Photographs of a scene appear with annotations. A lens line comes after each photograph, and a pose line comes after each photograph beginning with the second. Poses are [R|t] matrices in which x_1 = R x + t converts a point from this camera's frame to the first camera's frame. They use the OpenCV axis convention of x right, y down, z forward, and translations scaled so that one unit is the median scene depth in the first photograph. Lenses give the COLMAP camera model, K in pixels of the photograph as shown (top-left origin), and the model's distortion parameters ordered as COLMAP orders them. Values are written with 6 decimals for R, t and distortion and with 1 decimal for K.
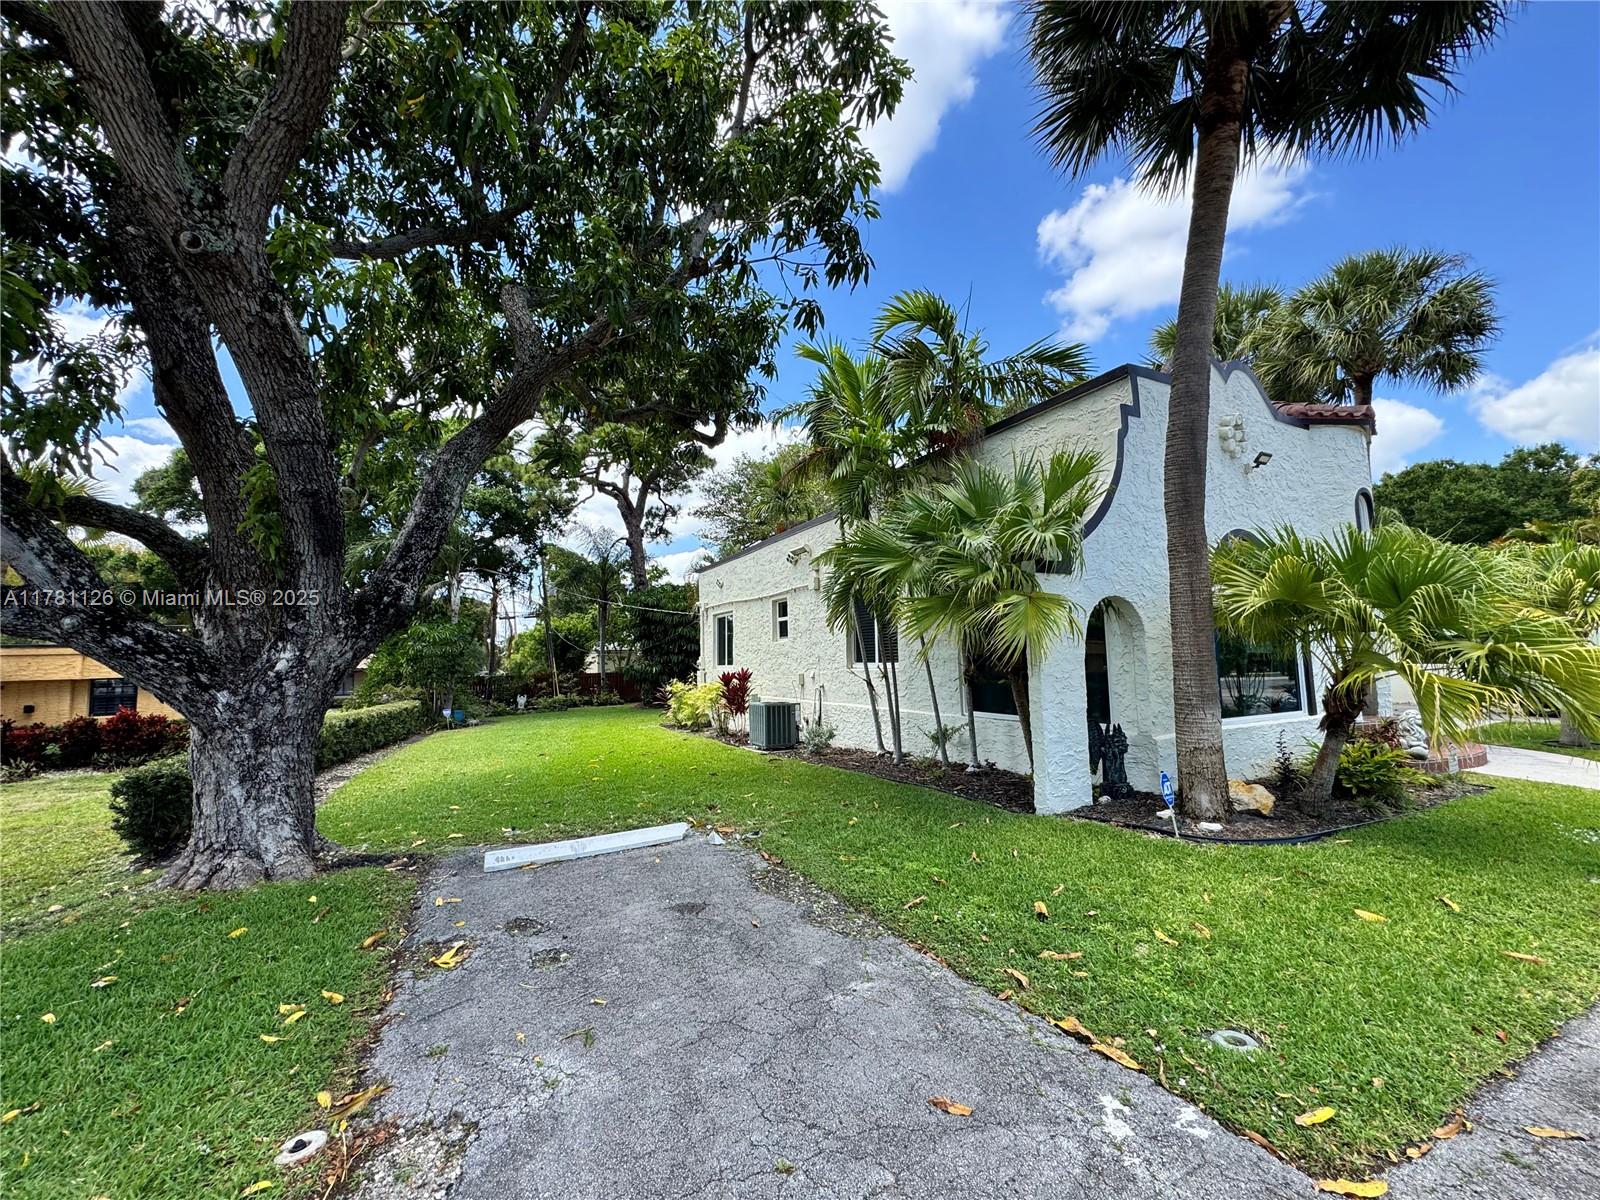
lens RADIAL K [[632.0, 0, 799.1], [0, 632.0, 599.8], [0, 0, 1]] dist [-0.003756, 0.000144]
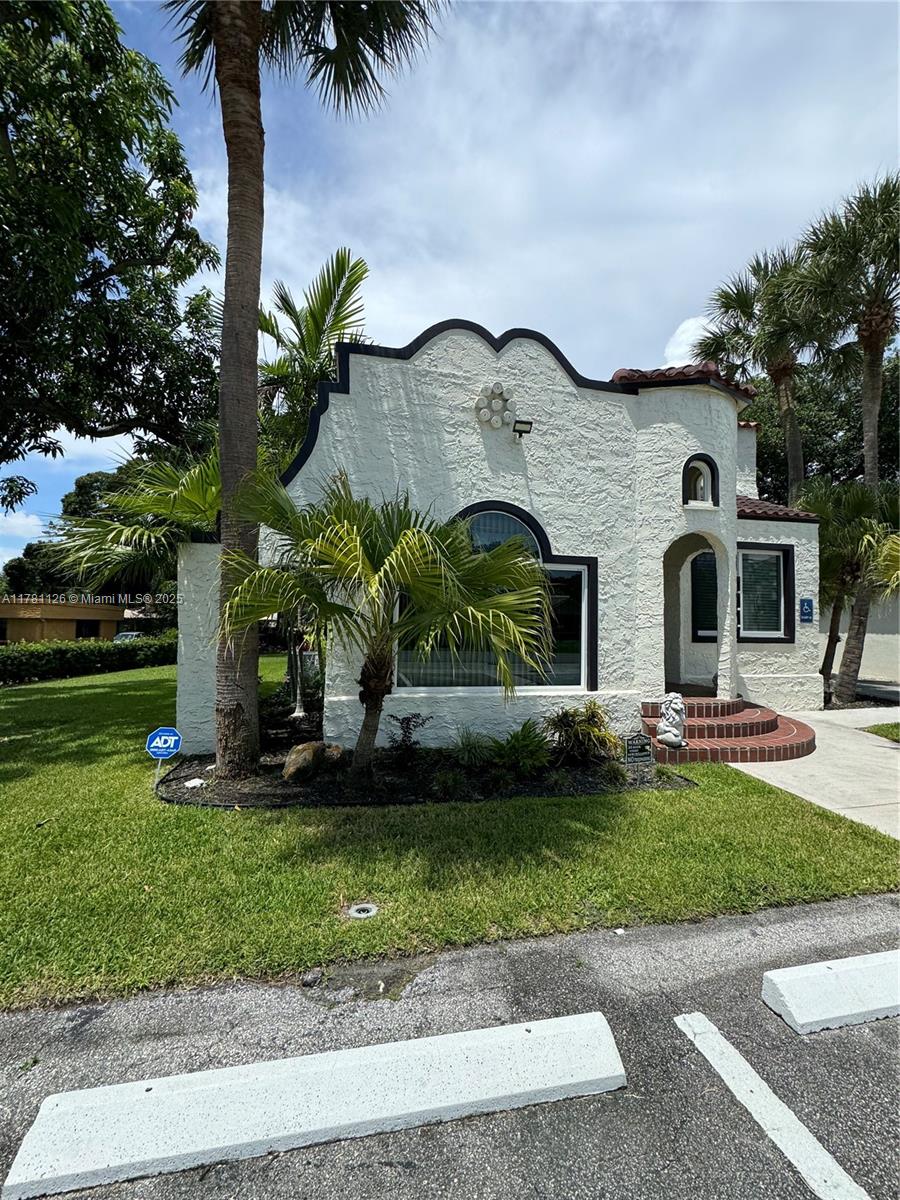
lens RADIAL K [[474.0, 0, 449.2], [0, 474.0, 601.6], [0, 0, 1]] dist [-0.003756, 0.000144]
pose [[0.962276, 0.025706, -0.270857, 0.286845], [-0.012716, 0.998688, 0.049607, 0.004260], [0.271777, -0.044291, 0.961340, 0.085646]]
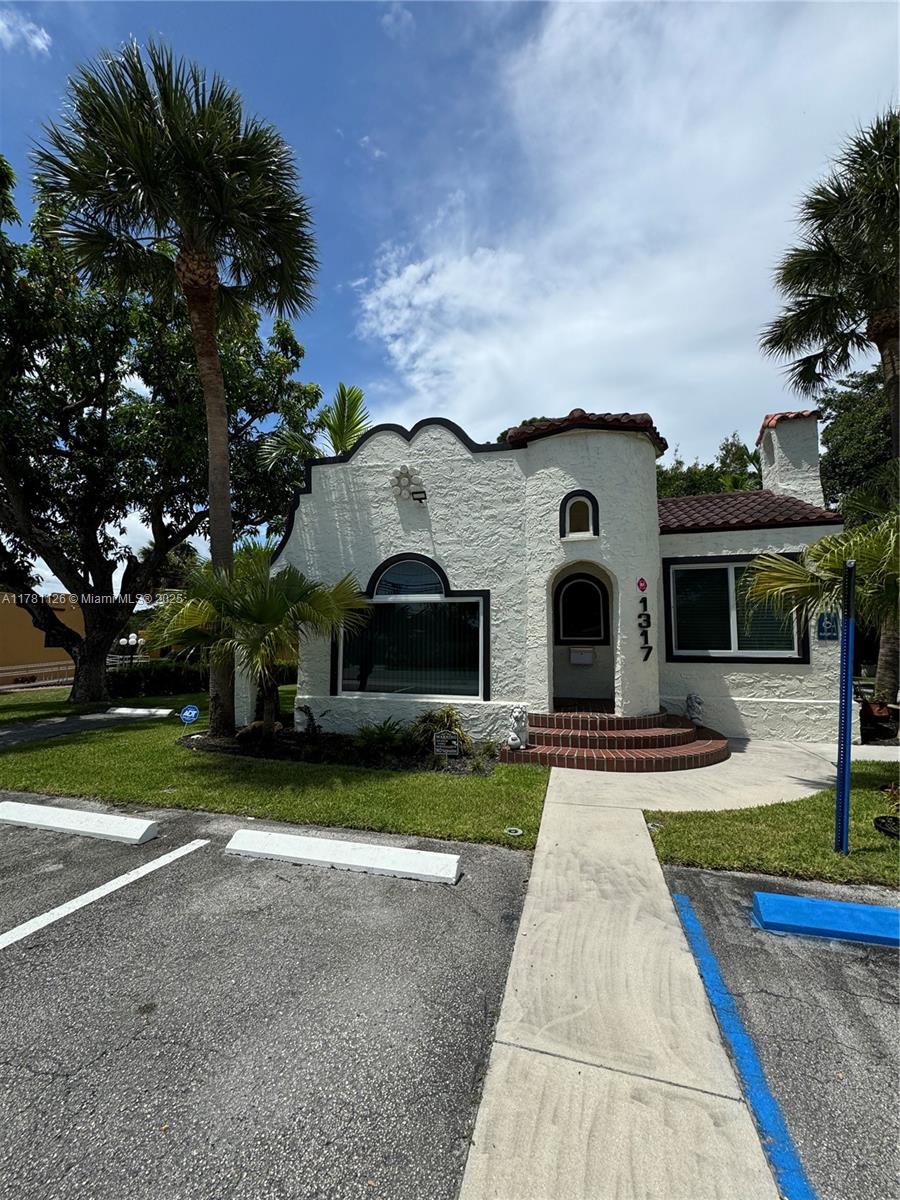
lens RADIAL K [[474.0, 0, 453.0], [0, 474.0, 602.3], [0, 0, 1]] dist [-0.003756, 0.000144]
pose [[0.737708, -0.030408, -0.674434, 0.494659], [0.041782, 0.999127, 0.000654, -0.001235], [0.673825, -0.028661, 0.738334, 0.111693]]
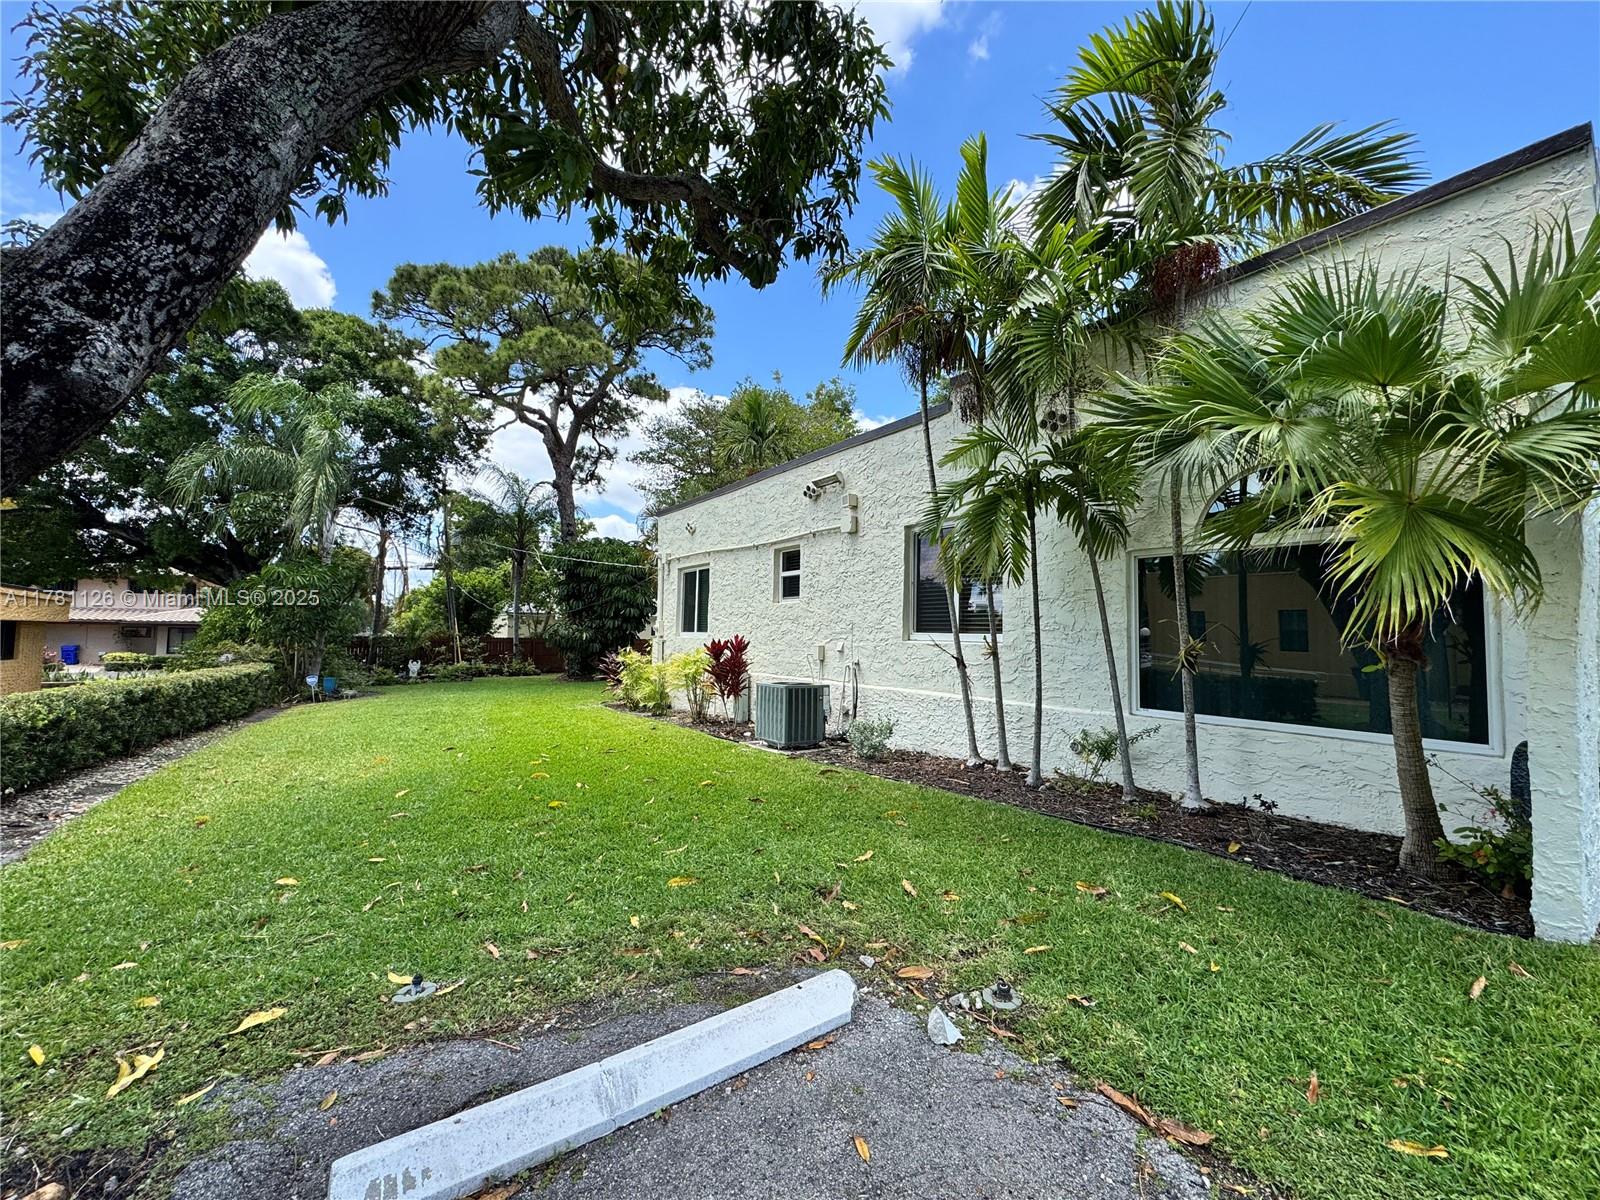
lens RADIAL K [[632.0, 0, 798.6], [0, 632.0, 599.5], [0, 0, 1]] dist [-0.003756, 0.000144]
pose [[0.989788, 0.045942, 0.134939, -0.074706], [-0.051034, 0.998100, 0.034522, 0.022358], [-0.133096, -0.041056, 0.990252, 0.155018]]
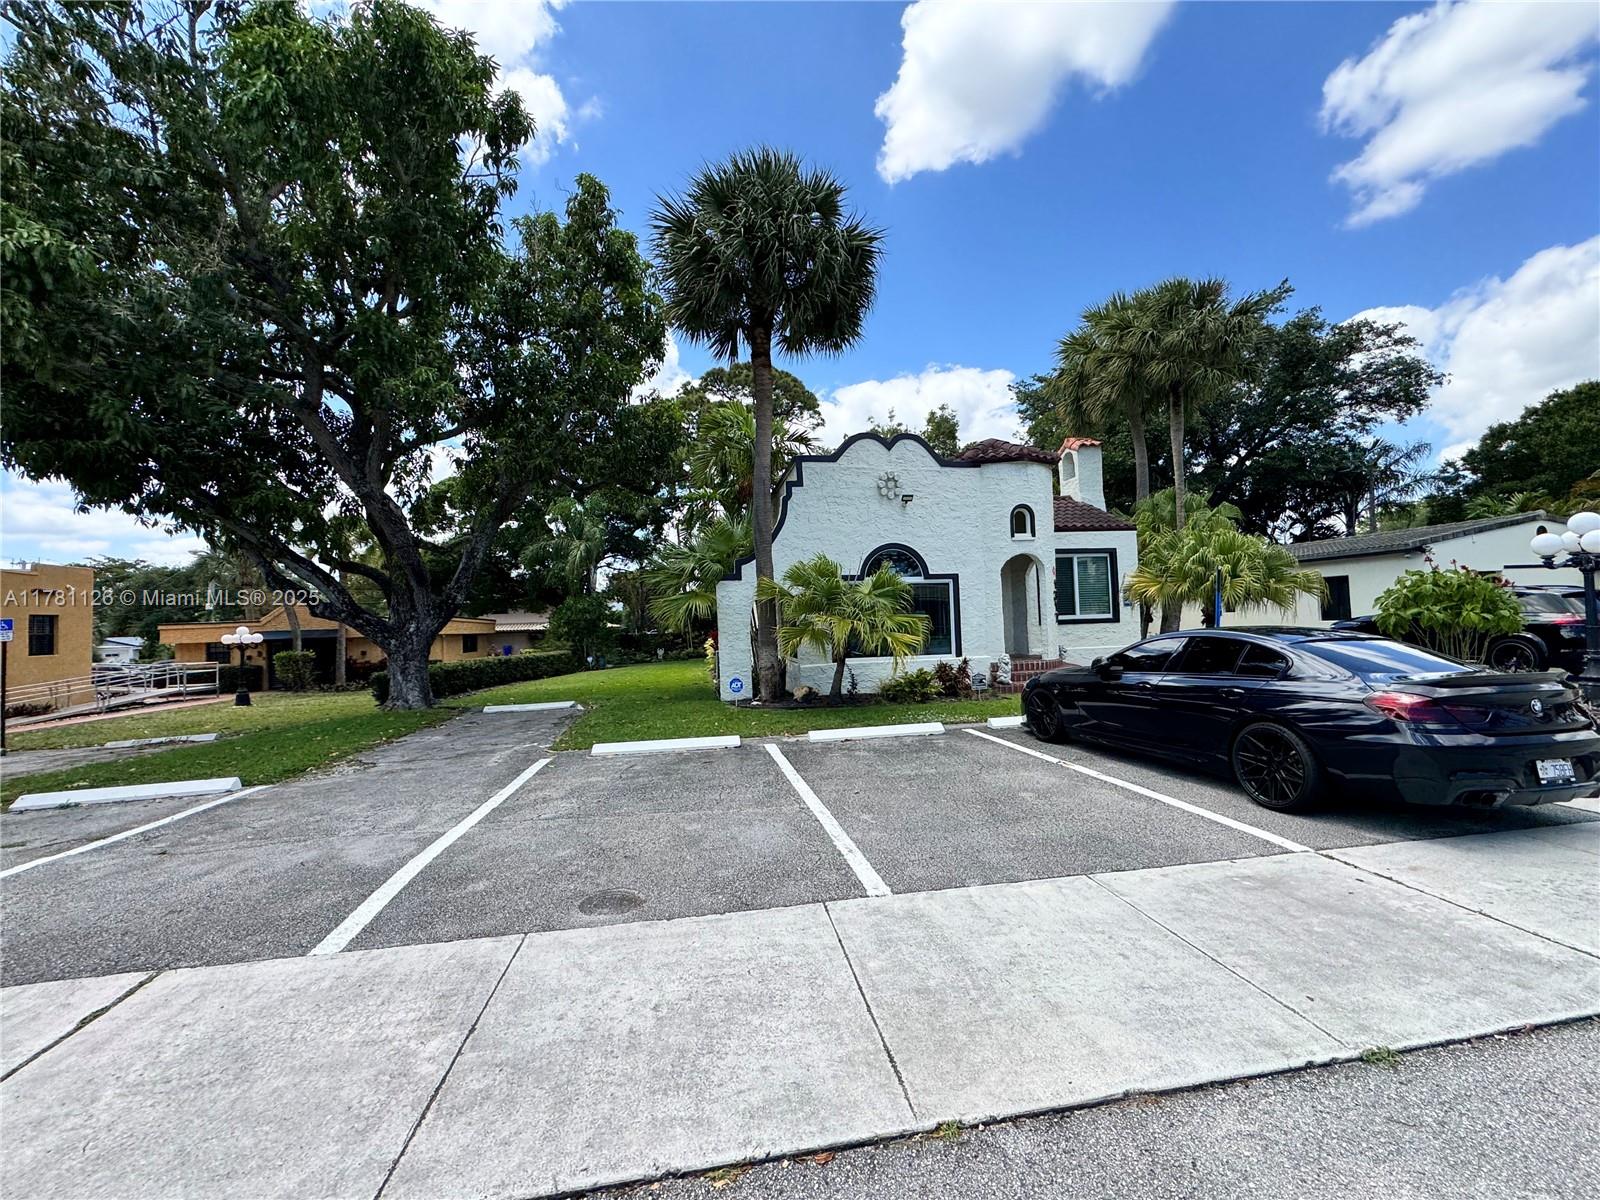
lens RADIAL K [[632.0, 0, 808.1], [0, 632.0, 596.0], [0, 0, 1]] dist [-0.003756, 0.000144]
pose [[0.956798, -0.020352, -0.290041, 0.329660], [0.038023, 0.997739, 0.055420, -0.025188], [0.288257, -0.064054, 0.955408, -0.218490]]
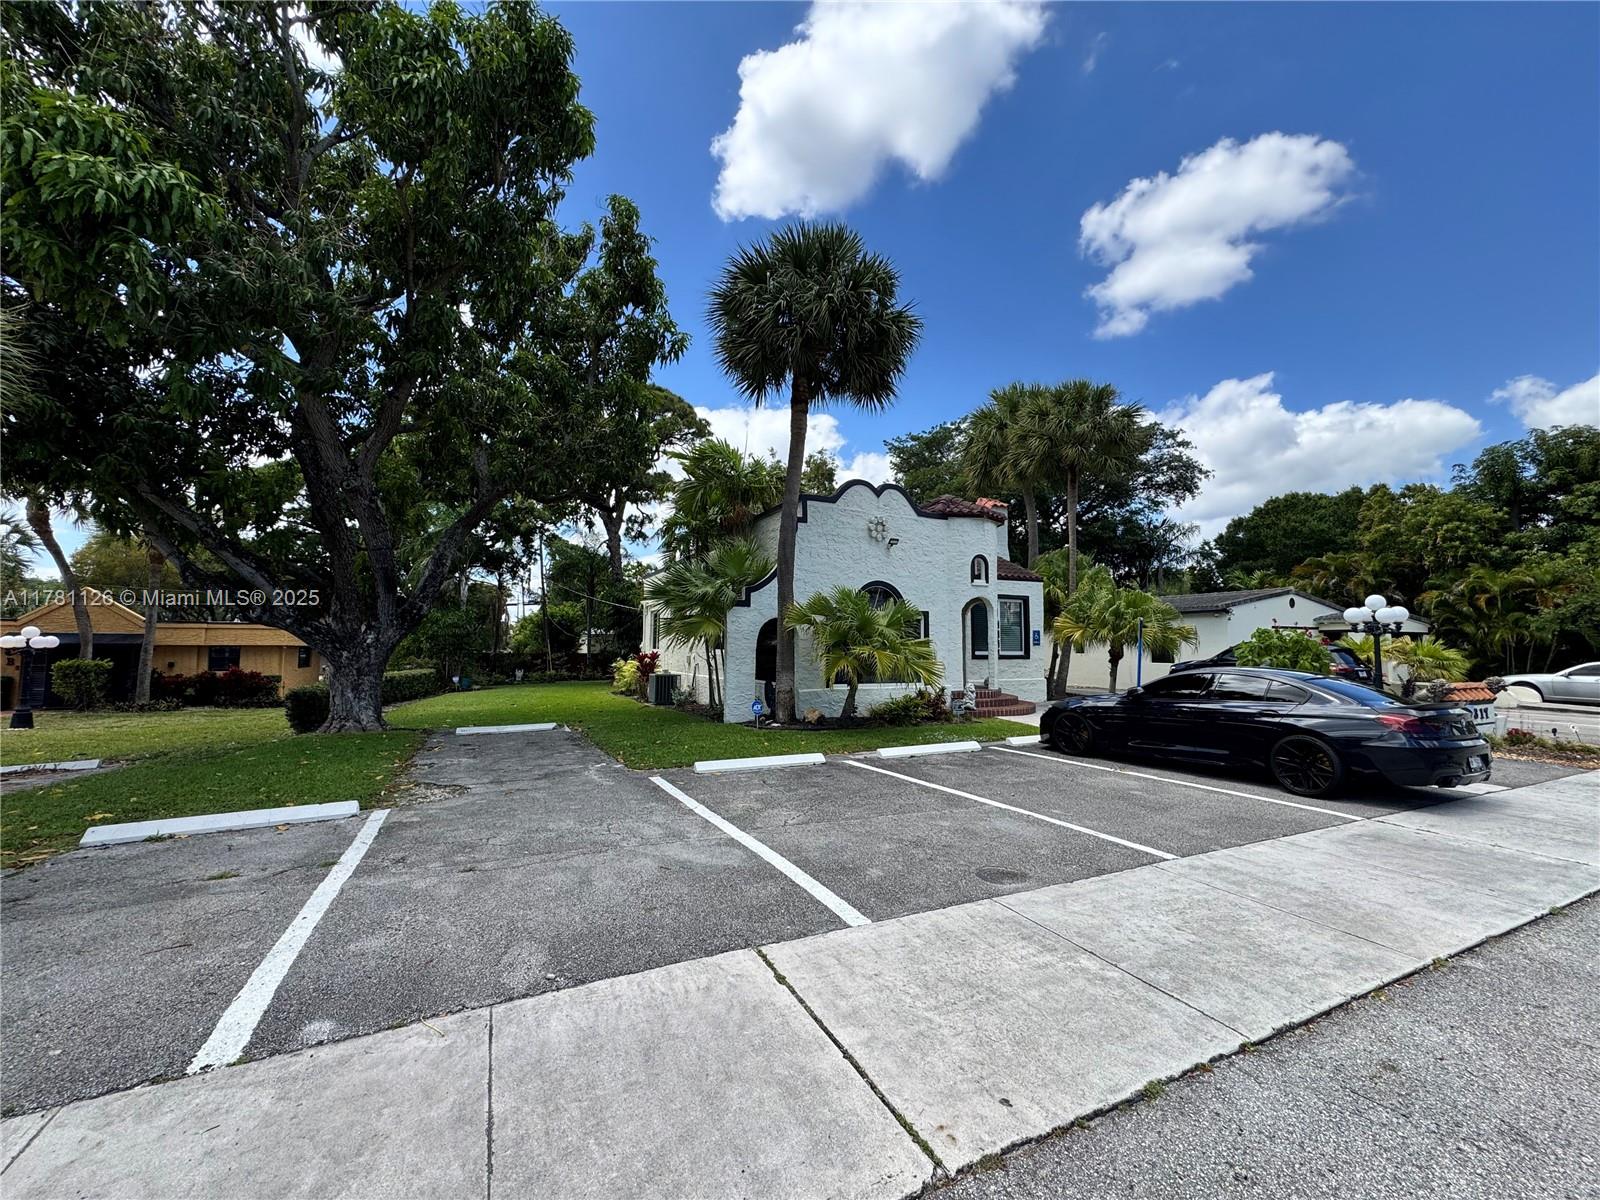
lens RADIAL K [[632.0, 0, 802.5], [0, 632.0, 599.0], [0, 0, 1]] dist [-0.003756, 0.000144]
pose [[0.999411, 0.027100, -0.021047, 0.178304], [-0.026713, 0.999473, 0.018452, -0.029646], [0.021536, -0.017879, 0.999608, -0.281234]]
